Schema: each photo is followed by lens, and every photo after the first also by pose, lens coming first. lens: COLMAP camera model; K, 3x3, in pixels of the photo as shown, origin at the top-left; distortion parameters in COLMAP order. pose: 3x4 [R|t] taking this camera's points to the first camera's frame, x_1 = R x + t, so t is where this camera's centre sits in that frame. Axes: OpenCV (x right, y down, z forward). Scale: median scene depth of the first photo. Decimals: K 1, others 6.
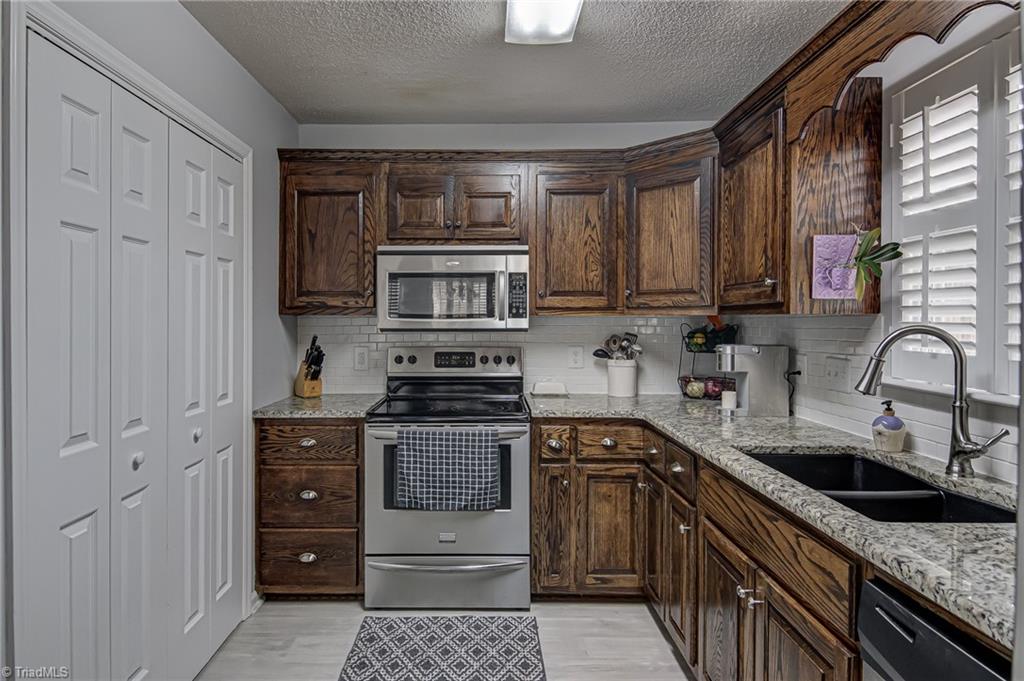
lens RADIAL K [[582.8, 0, 482.0], [0, 582.8, 325.0], [0, 0, 1]] dist [0.027471, -0.022829]
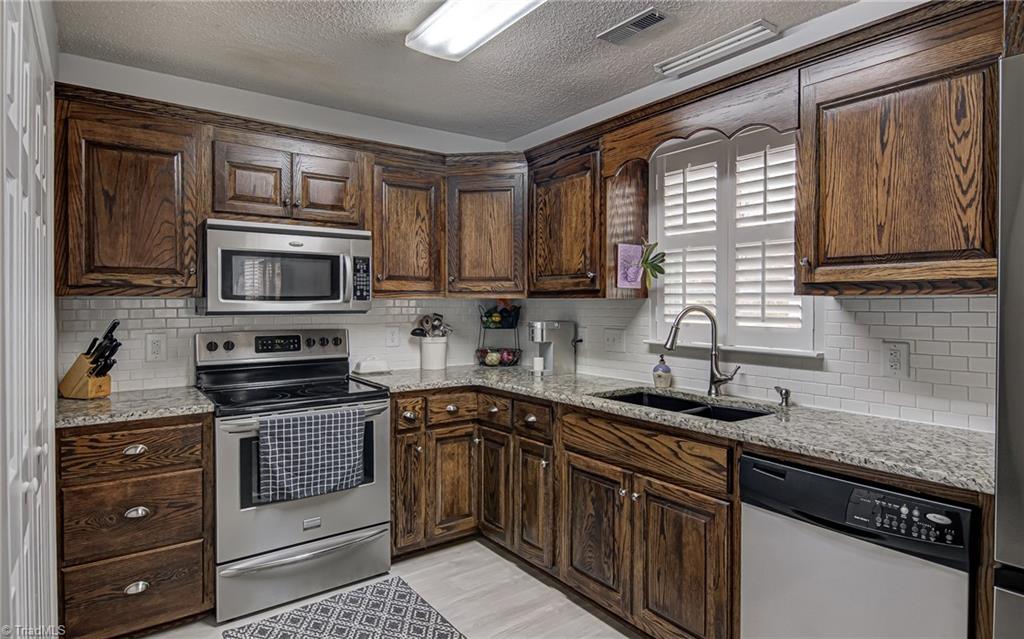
lens RADIAL K [[562.9, 0, 512.8], [0, 562.9, 308.3], [0, 0, 1]] dist [0.029755, -0.026818]
pose [[0.798548, -0.005854, 0.601902, -0.357249], [0.004232, 0.999983, 0.004111, -0.000767], [-0.601916, -0.000736, 0.798559, 0.036080]]
